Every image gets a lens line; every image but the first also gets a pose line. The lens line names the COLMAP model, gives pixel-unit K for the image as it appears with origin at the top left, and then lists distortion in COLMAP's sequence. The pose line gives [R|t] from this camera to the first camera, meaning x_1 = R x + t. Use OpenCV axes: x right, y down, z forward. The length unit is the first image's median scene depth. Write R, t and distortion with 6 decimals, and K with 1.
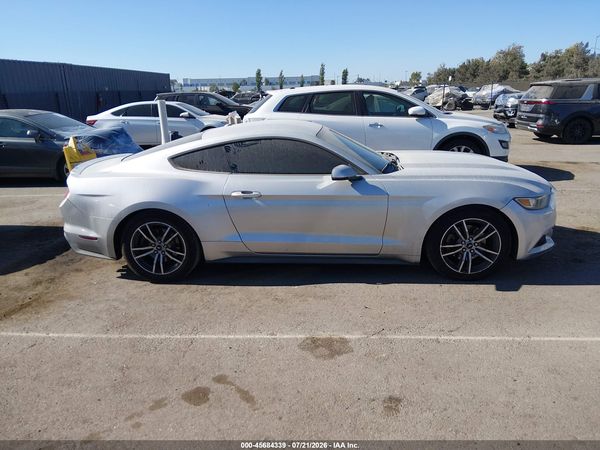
lens RADIAL K [[462.3, 0, 300.0], [0, 462.3, 225.0], [0, 0, 1]] dist [0.116992, -0.192161]
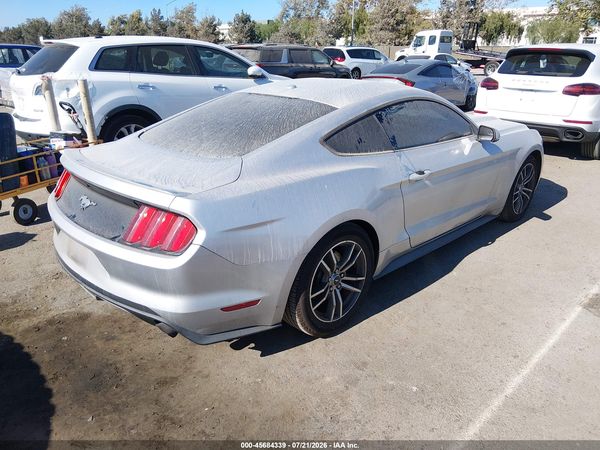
lens RADIAL K [[462.3, 0, 300.0], [0, 462.3, 225.0], [0, 0, 1]] dist [0.116992, -0.192161]
pose [[0.649616, -0.236212, 0.722636, -0.416829], [0.186985, 0.970953, 0.149290, -0.070047], [-0.736909, 0.038140, 0.674915, 0.321433]]
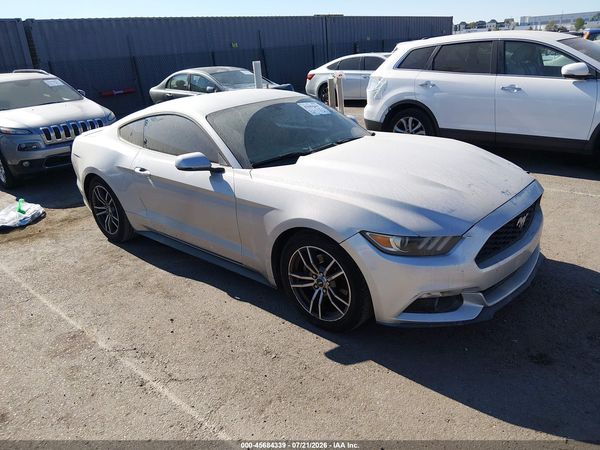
lens RADIAL K [[460.0, 0, 299.5], [0, 460.0, 252.6], [0, 0, 1]] dist [0.057672, -0.081963]
pose [[0.782642, 0.227024, -0.579596, 0.376860], [-0.129627, 0.970148, 0.204962, -0.073027], [0.608825, -0.085281, 0.788707, 0.212761]]
